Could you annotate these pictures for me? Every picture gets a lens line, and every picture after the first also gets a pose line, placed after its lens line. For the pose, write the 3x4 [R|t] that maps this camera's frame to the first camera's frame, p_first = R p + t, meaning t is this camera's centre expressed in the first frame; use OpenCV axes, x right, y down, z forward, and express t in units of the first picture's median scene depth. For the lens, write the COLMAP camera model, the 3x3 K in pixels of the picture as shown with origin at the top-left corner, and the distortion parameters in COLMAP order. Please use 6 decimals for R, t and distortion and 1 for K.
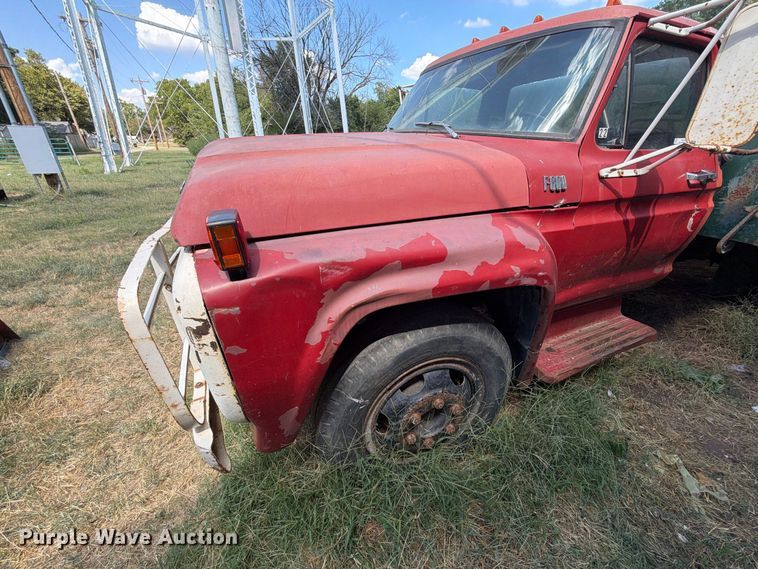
lens RADIAL K [[304.6, 0, 378.8], [0, 304.6, 285.9], [0, 0, 1]] dist [-0.005244, 0.001529]
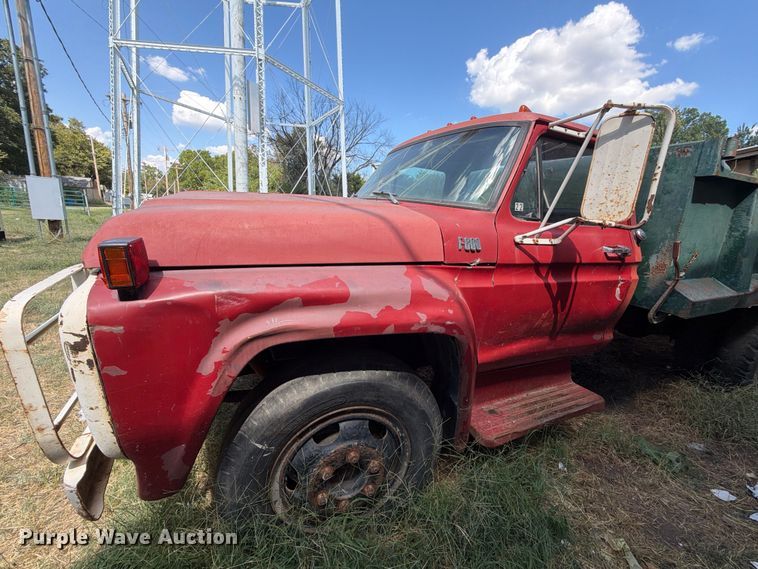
lens RADIAL K [[304.6, 0, 378.3], [0, 304.6, 284.2], [0, 0, 1]] dist [-0.005244, 0.001529]
pose [[0.997989, 0.061550, 0.015153, 0.207453], [-0.056841, 0.974775, -0.215830, 0.055135], [-0.028055, 0.214534, 0.976313, -0.038520]]
